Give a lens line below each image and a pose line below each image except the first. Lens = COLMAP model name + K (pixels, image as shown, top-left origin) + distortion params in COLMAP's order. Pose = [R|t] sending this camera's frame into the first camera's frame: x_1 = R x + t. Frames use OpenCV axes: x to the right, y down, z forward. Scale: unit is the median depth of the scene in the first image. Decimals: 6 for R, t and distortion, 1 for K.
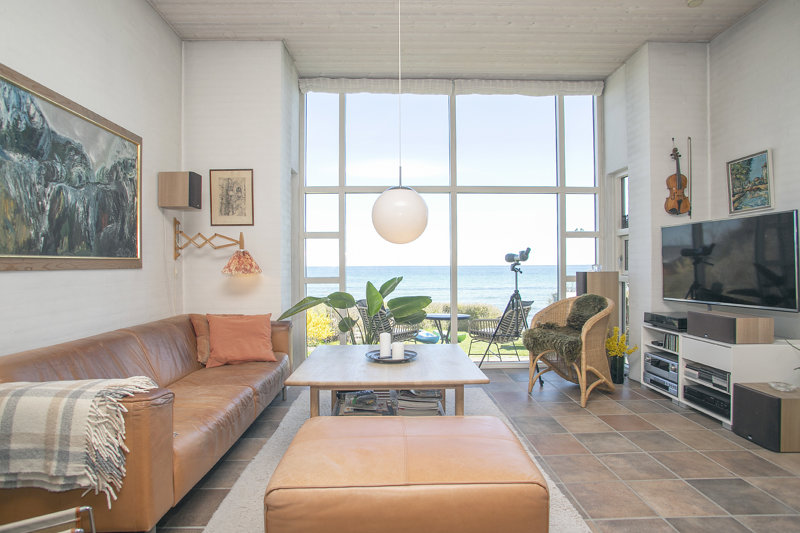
lens RADIAL K [[425.9, 0, 398.1], [0, 425.9, 264.5], [0, 0, 1]] dist [-0.037016, 0.000277]
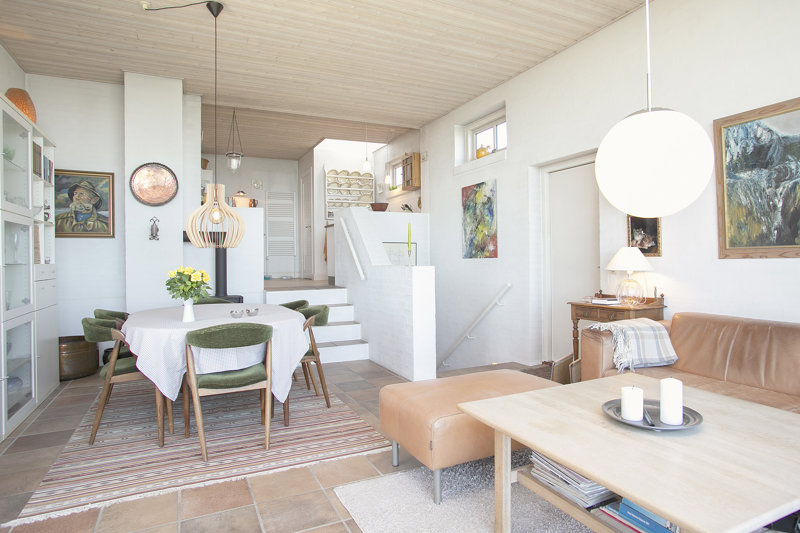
lens RADIAL K [[464.3, 0, 400.6], [0, 464.3, 263.4], [0, 0, 1]] dist [0.000199, 0.000084]
pose [[-0.915586, 0.016178, -0.401796, 0.692238], [0.016704, 0.999858, 0.002193, 0.008315], [0.401774, -0.004703, -0.915727, 1.826988]]
